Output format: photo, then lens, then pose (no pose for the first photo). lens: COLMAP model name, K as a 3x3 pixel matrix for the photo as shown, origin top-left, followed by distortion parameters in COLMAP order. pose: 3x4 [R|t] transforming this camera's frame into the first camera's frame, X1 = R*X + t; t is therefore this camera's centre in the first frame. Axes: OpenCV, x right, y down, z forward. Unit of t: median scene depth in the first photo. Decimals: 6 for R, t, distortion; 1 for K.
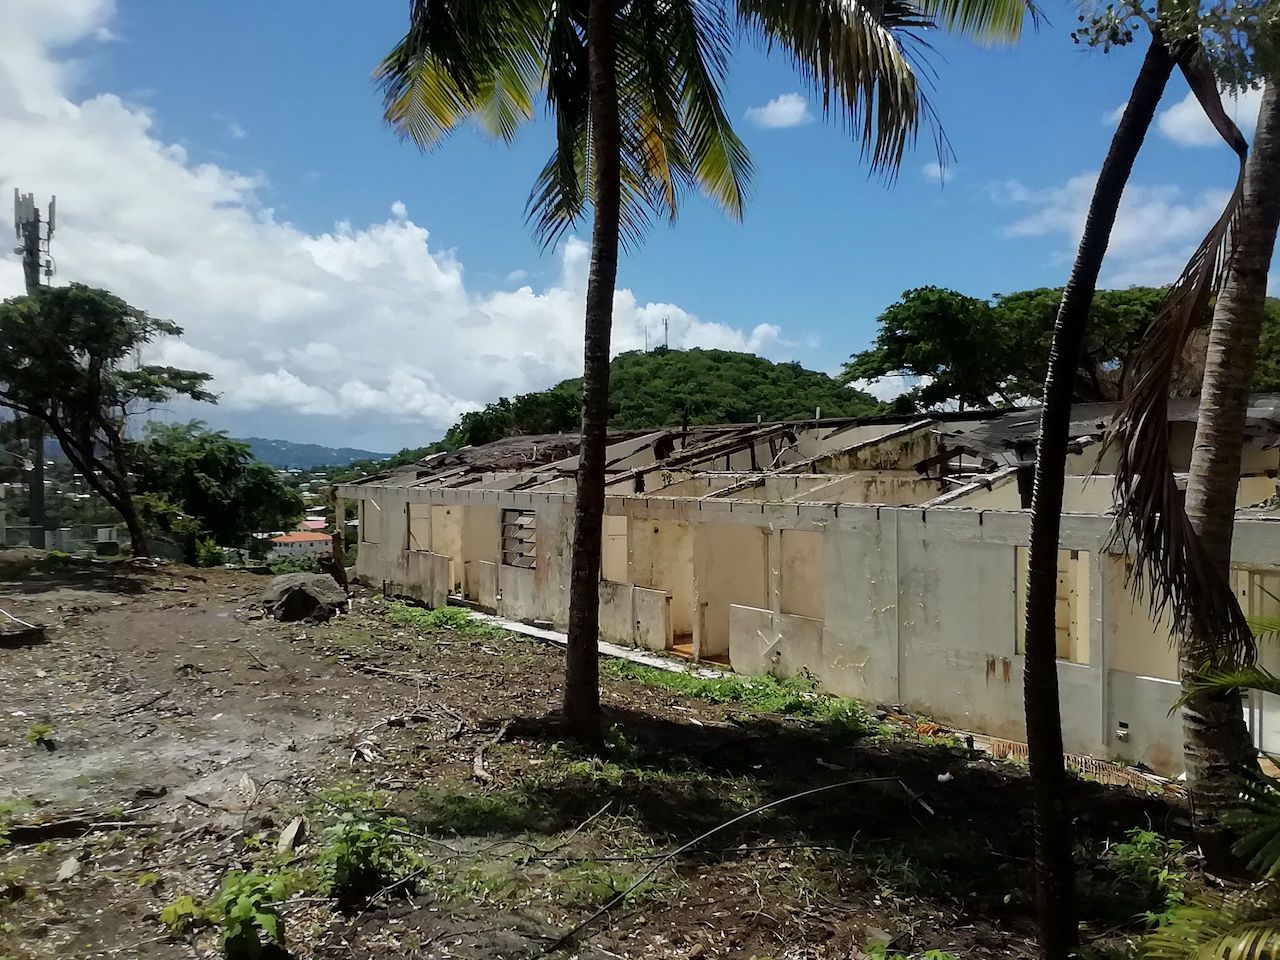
lens RADIAL K [[1050.4, 0, 661.2], [0, 1050.4, 482.9], [0, 0, 1]] dist [0.108033, -0.166721]
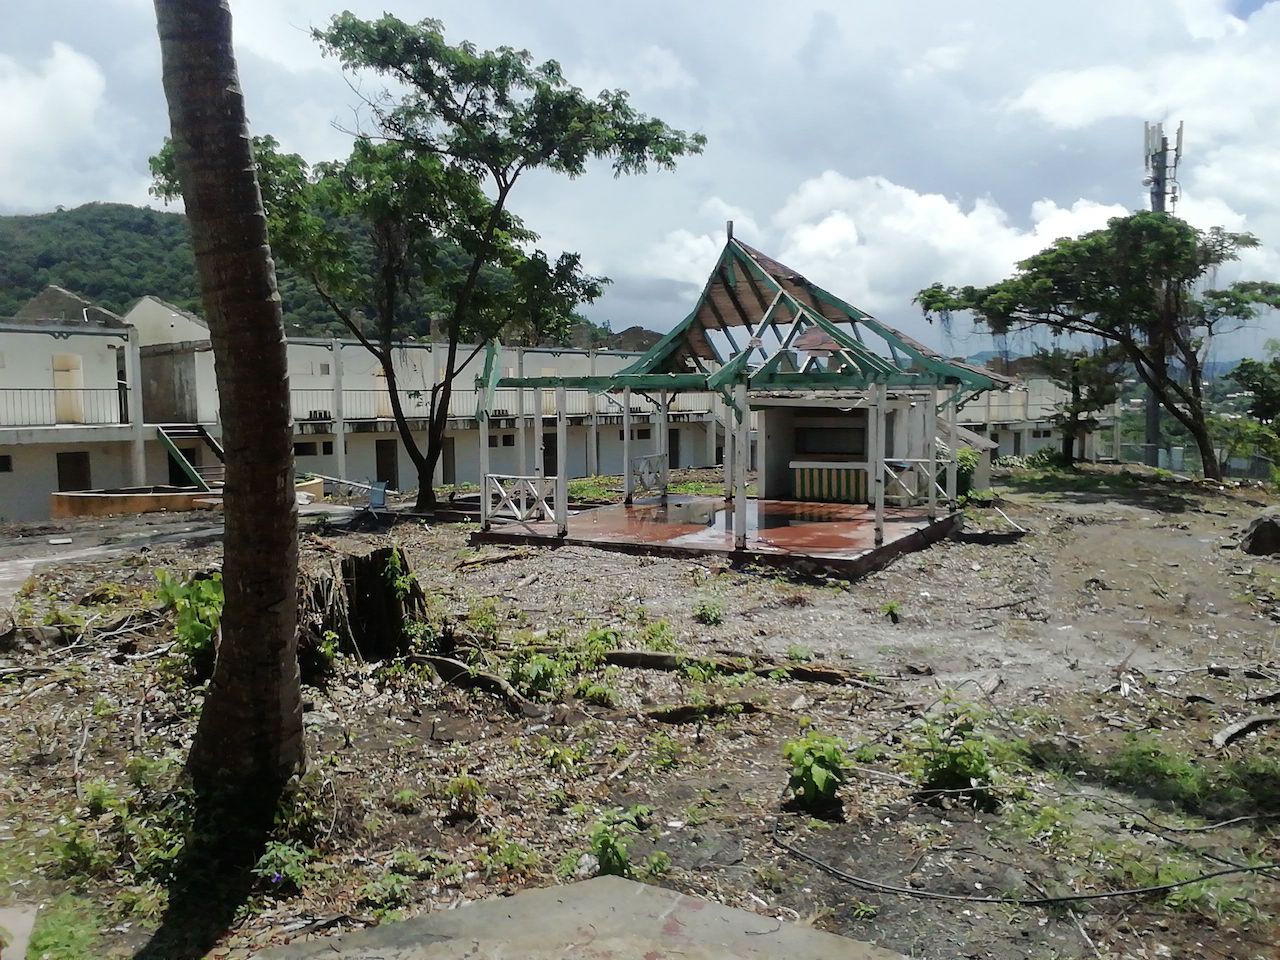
lens RADIAL K [[1050.4, 0, 661.2], [0, 1050.4, 482.9], [0, 0, 1]] dist [0.108033, -0.166721]
pose [[0.511716, 0.069891, -0.856307, 0.165667], [-0.006171, 0.996959, 0.077683, -0.000652], [0.859133, -0.034467, 0.510591, 0.081854]]
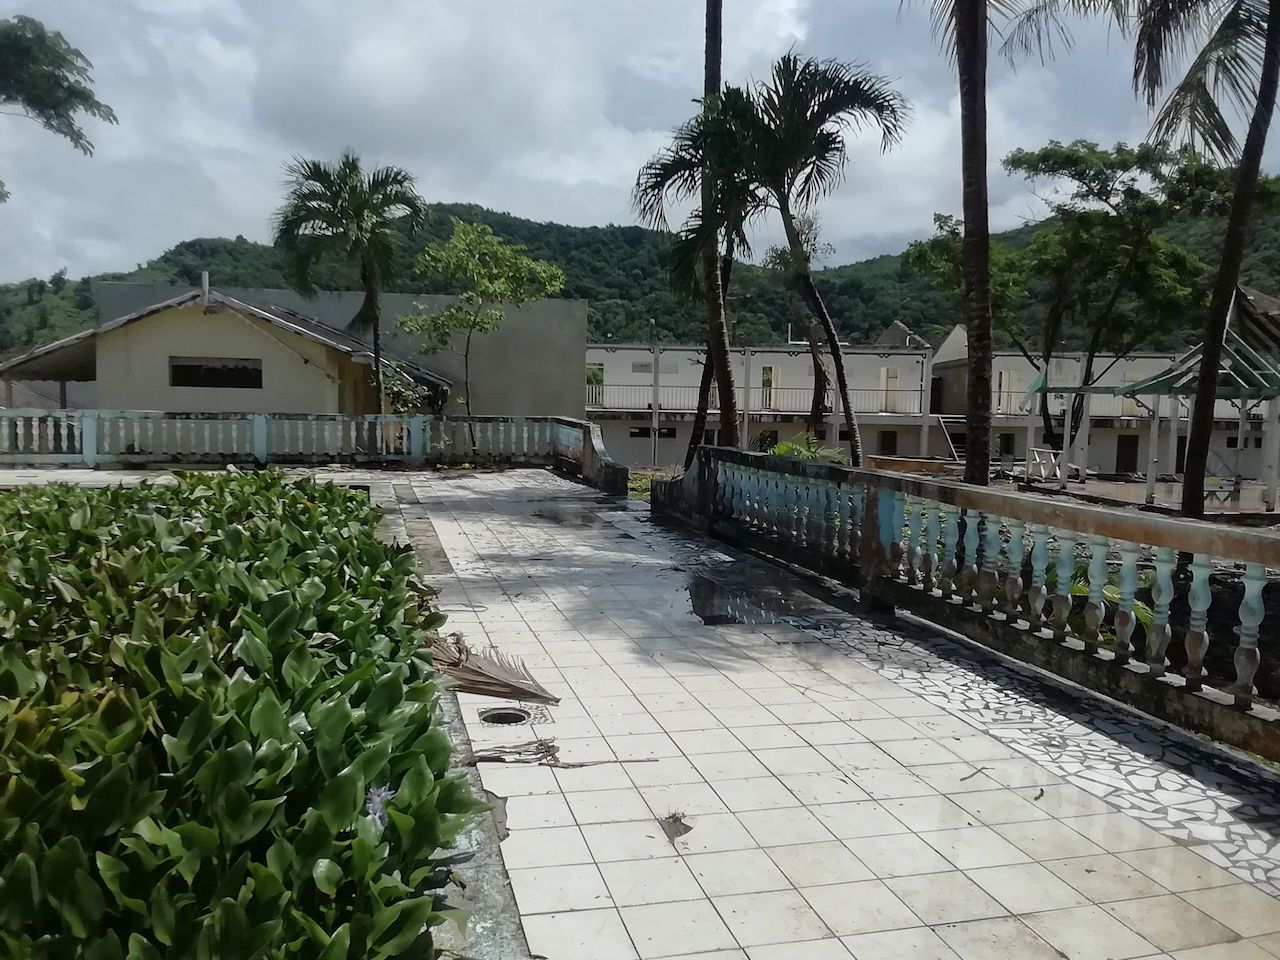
lens RADIAL K [[1050.4, 0, 661.2], [0, 1050.4, 482.9], [0, 0, 1]] dist [0.108033, -0.166721]
pose [[-0.290197, 0.080772, -0.953552, 0.697447], [-0.030813, 0.995126, 0.093671, -0.007876], [0.956471, 0.056565, -0.286293, 0.291251]]
